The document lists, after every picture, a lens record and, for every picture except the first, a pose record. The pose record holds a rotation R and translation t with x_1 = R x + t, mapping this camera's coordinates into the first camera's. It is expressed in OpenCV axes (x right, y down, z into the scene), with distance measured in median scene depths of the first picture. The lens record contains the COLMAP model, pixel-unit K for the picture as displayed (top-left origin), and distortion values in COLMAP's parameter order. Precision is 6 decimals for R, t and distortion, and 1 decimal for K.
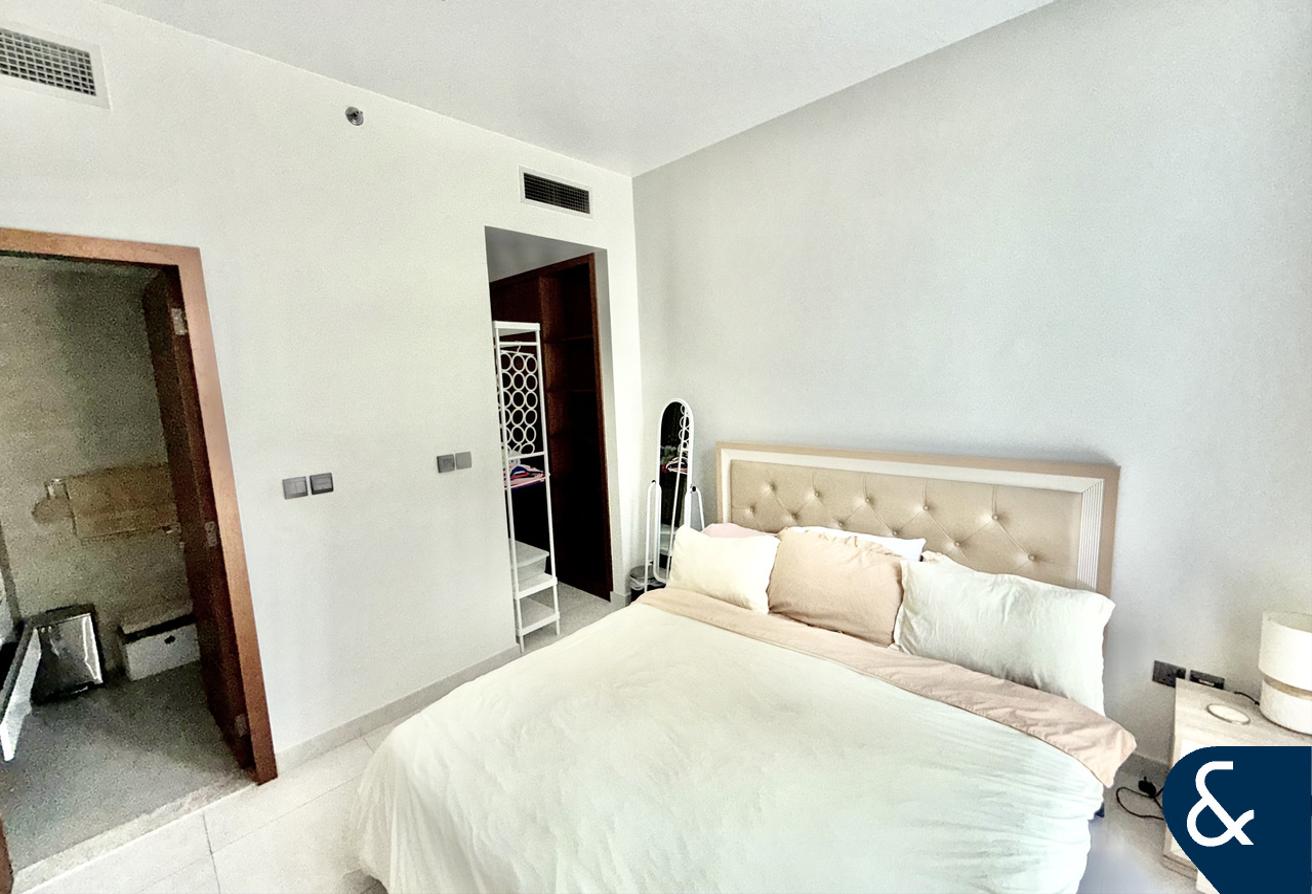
lens RADIAL K [[522.7, 0, 652.0], [0, 522.7, 442.8], [0, 0, 1]] dist [-0.000019, 0.000270]
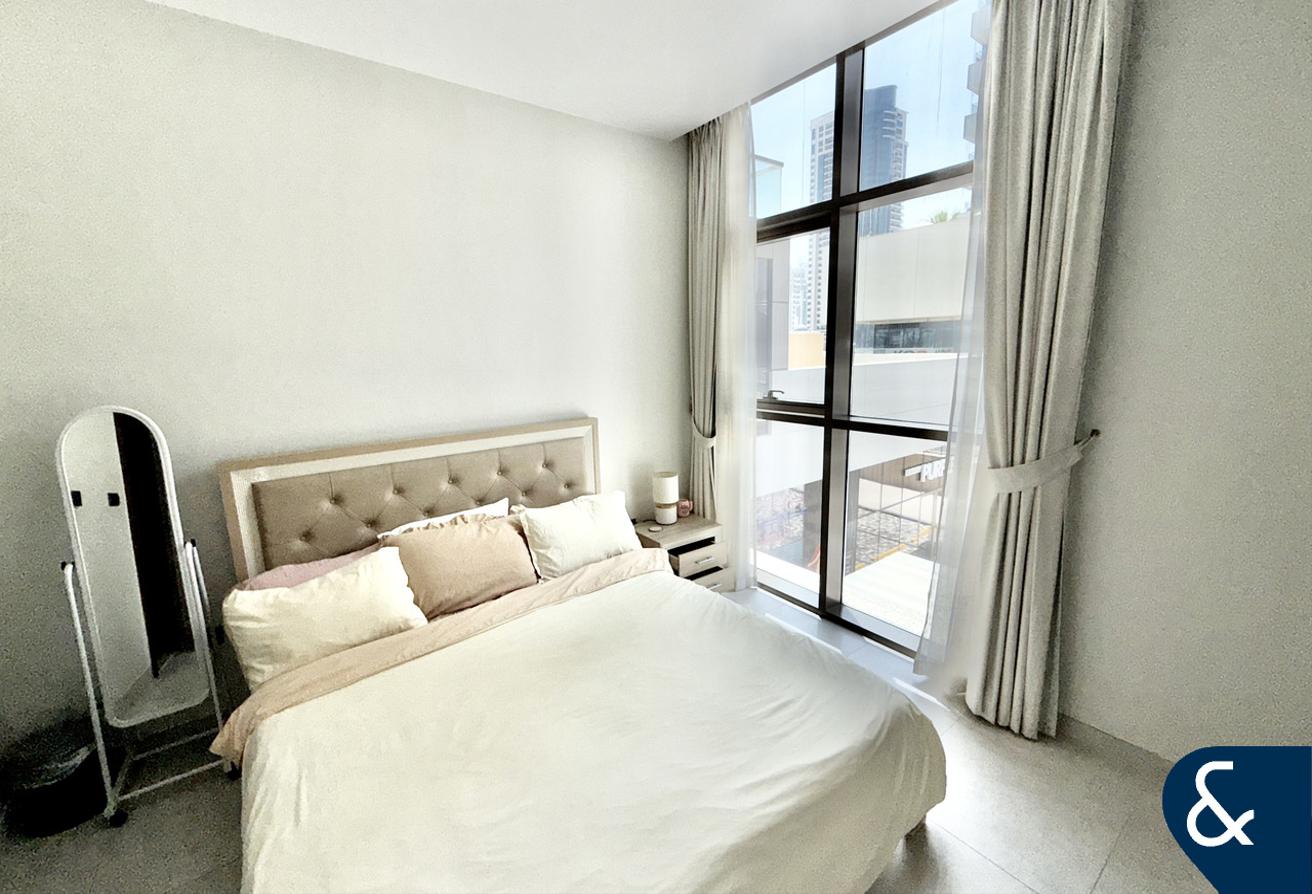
lens RADIAL K [[522.7, 0, 652.0], [0, 522.7, 442.8], [0, 0, 1]] dist [-0.000019, 0.000270]
pose [[0.168575, -0.140716, 0.975593, -0.583264], [0.148777, 0.982050, 0.115940, -0.031244], [-0.974396, 0.125602, 0.186485, 0.423950]]
